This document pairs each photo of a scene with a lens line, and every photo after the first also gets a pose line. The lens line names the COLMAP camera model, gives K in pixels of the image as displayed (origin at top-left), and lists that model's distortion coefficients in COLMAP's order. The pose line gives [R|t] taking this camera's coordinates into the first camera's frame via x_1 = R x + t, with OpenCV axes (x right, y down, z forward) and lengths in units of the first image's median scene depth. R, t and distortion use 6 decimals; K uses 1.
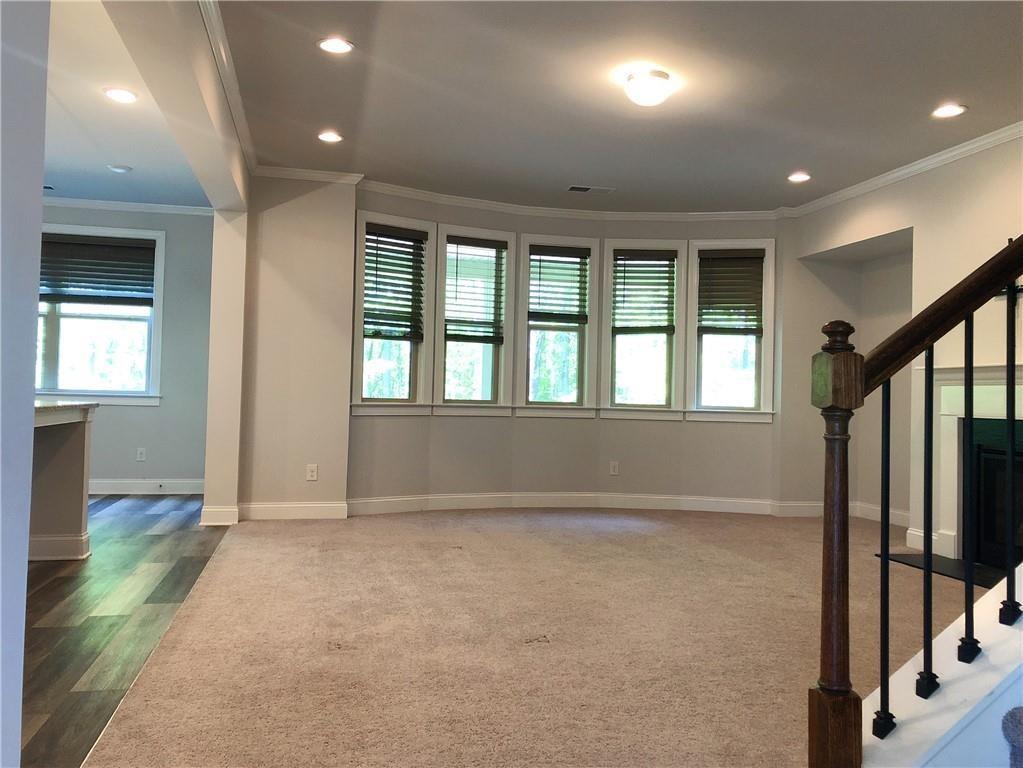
lens RADIAL K [[870.8, 0, 513.2], [0, 870.8, 381.4], [0, 0, 1]] dist [0.037631, 0.004894]
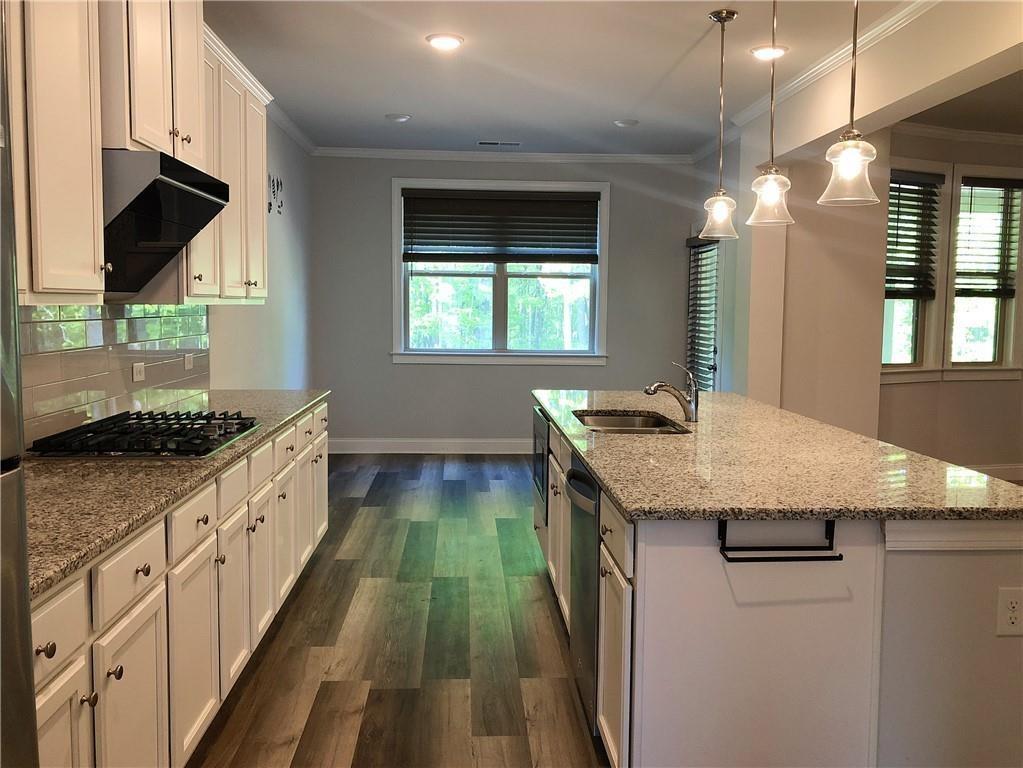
lens RADIAL K [[870.8, 0, 511.8], [0, 870.8, 384.6], [0, 0, 1]] dist [0.037631, 0.004894]
pose [[0.986010, 0.000566, -0.166688, -0.370034], [0.017343, 0.994219, 0.105965, -0.059975], [0.165784, -0.107374, 0.980299, 0.032338]]
